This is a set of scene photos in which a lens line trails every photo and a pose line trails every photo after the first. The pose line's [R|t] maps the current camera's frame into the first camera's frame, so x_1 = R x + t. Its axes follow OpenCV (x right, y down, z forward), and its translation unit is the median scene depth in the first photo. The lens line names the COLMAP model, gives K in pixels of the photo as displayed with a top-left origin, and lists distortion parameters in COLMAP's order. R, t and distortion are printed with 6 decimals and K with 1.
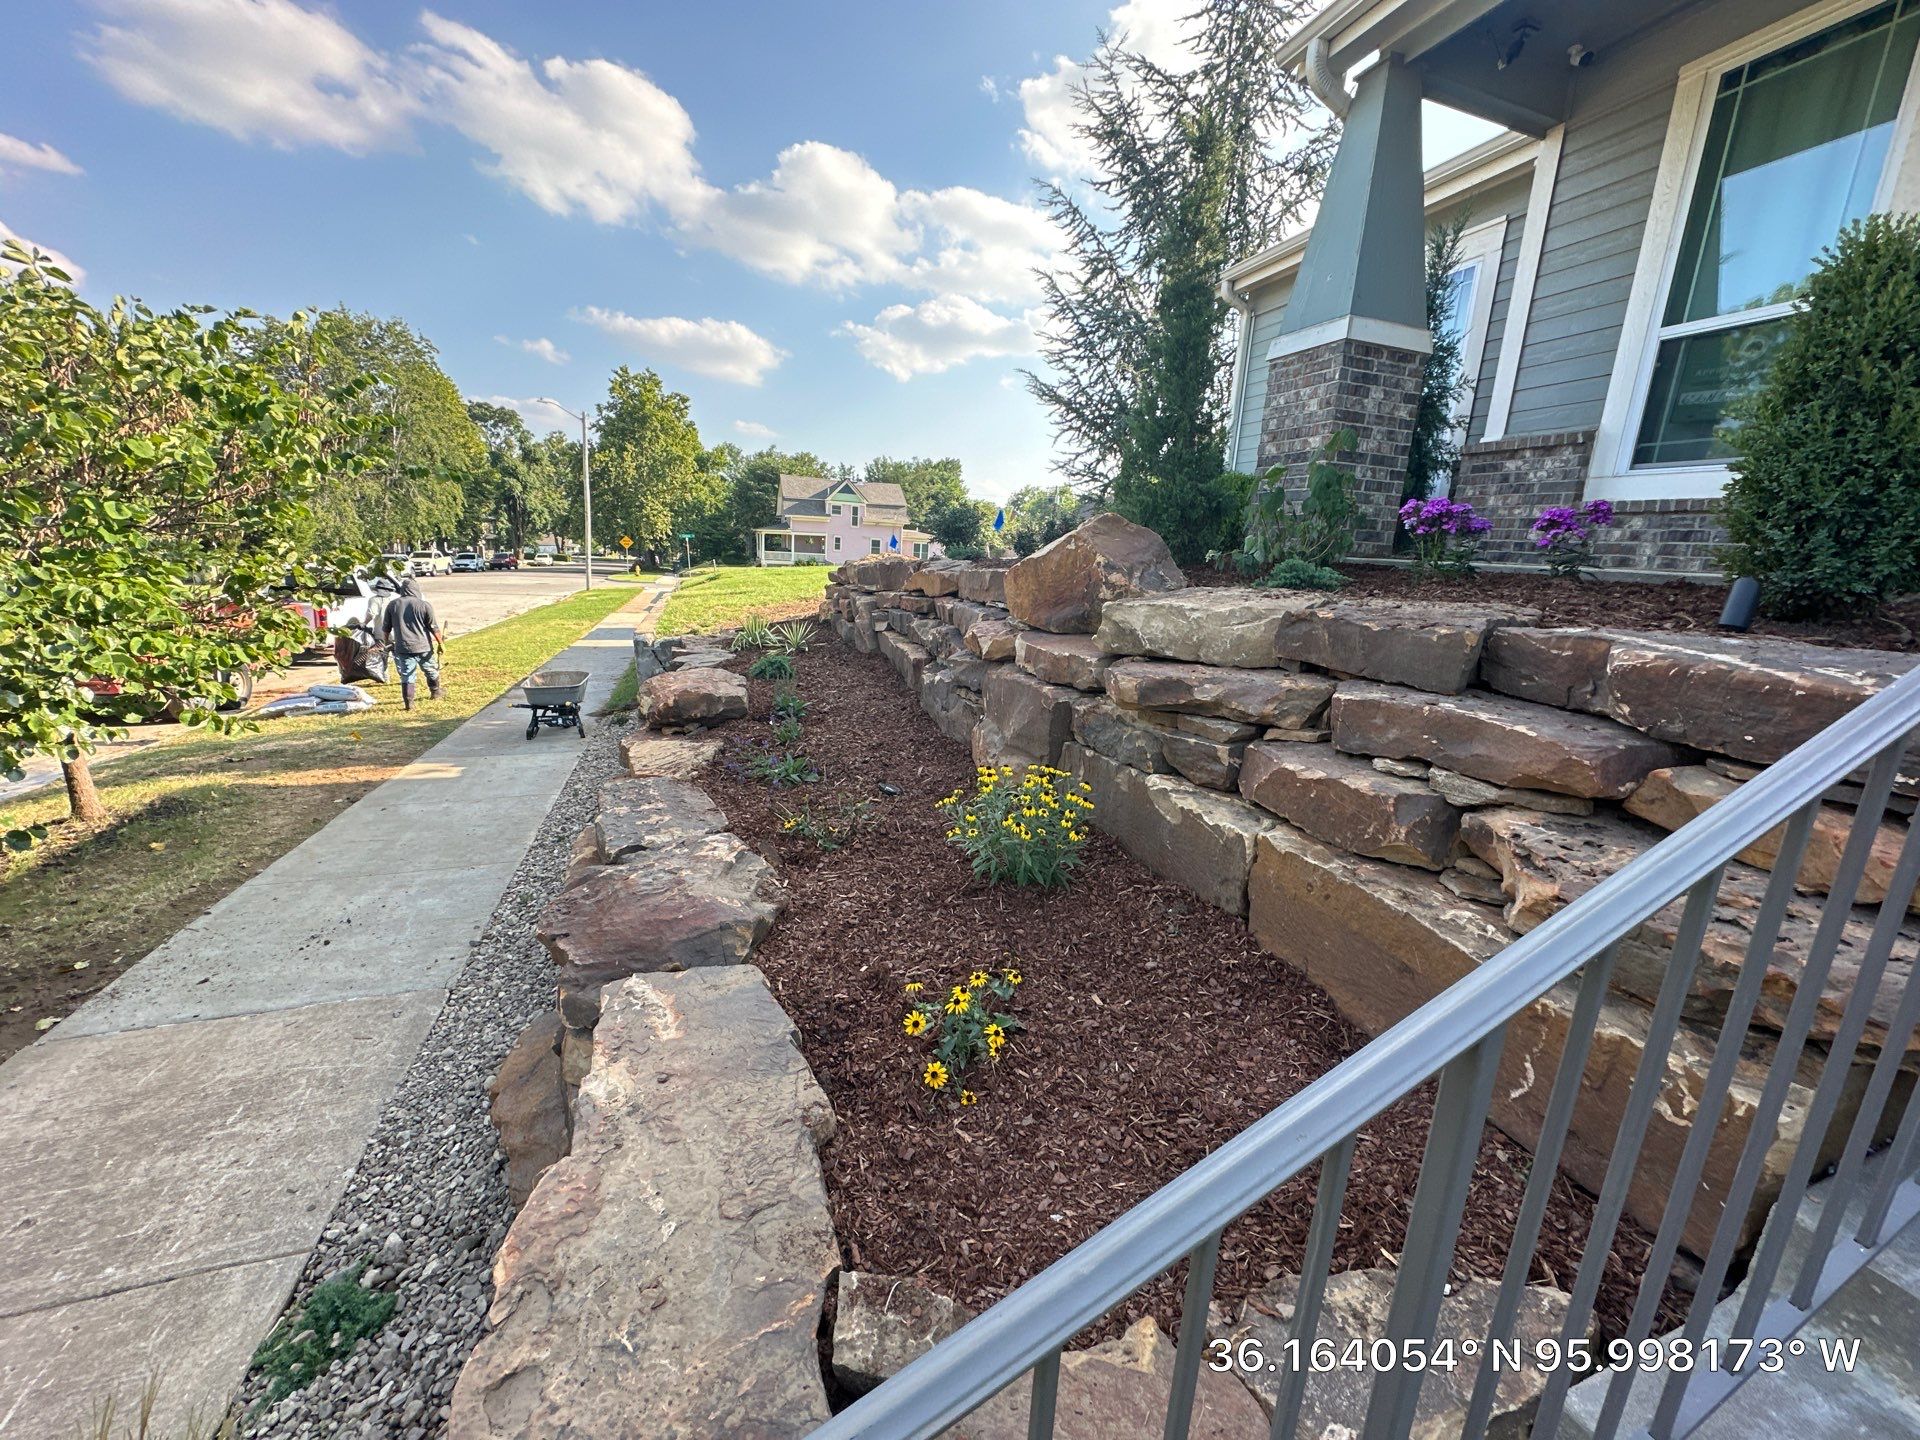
lens RADIAL K [[764.8, 0, 961.7], [0, 764.8, 724.4], [0, 0, 1]] dist [-0.002588, 0.000499]
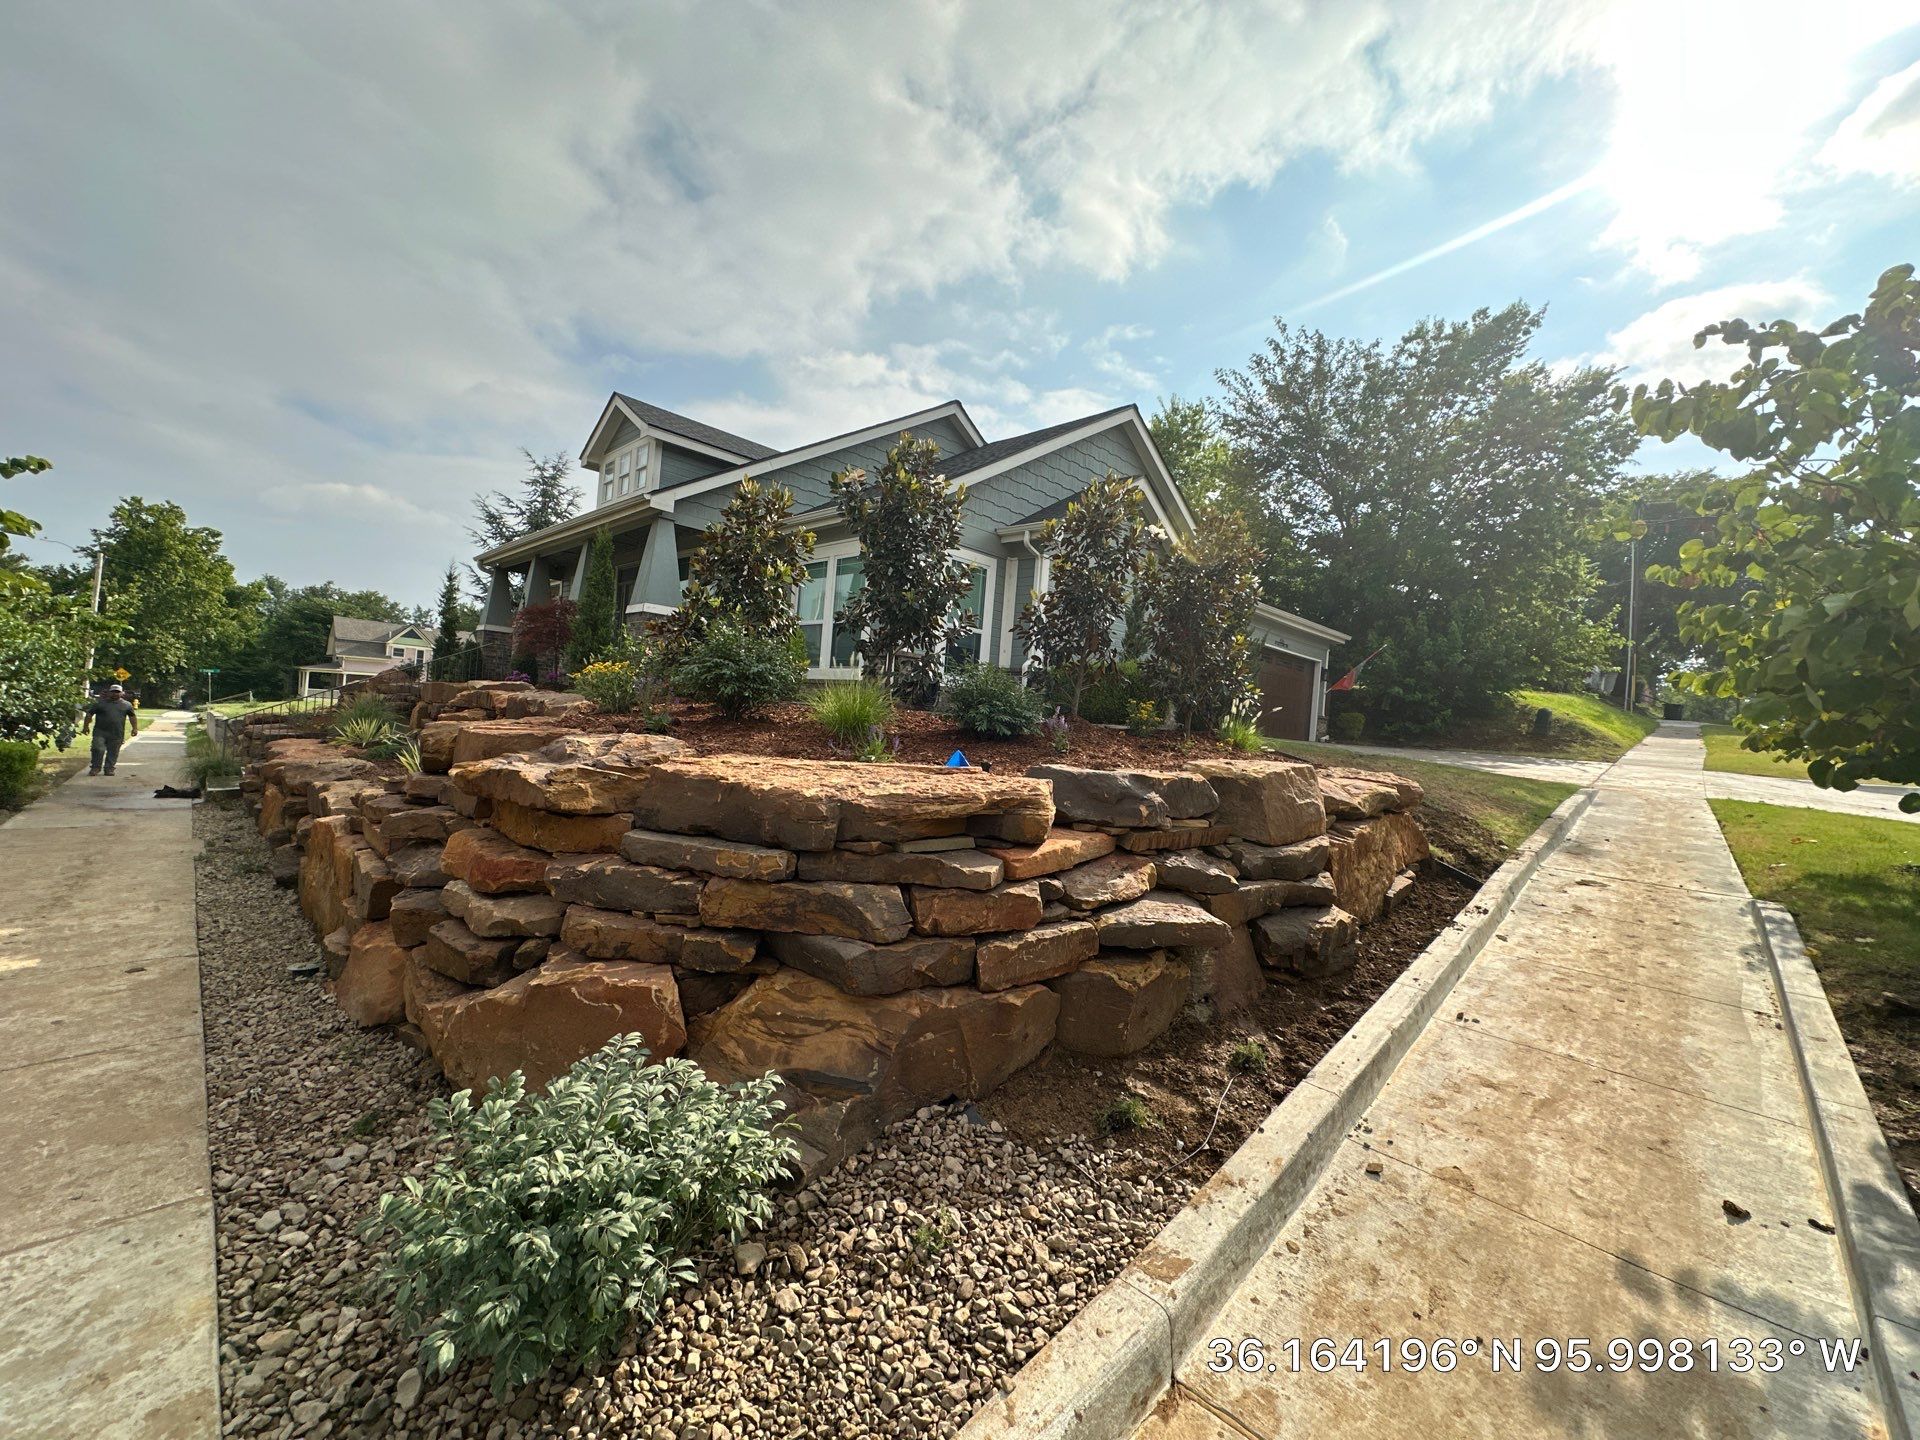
lens RADIAL K [[764.8, 0, 968.1], [0, 764.8, 723.7], [0, 0, 1]] dist [-0.002588, 0.000499]
pose [[0.894340, 0.009603, 0.447285, 0.428687], [0.077710, 0.981238, -0.176446, 0.394962], [-0.440587, 0.192561, 0.876814, -1.571936]]
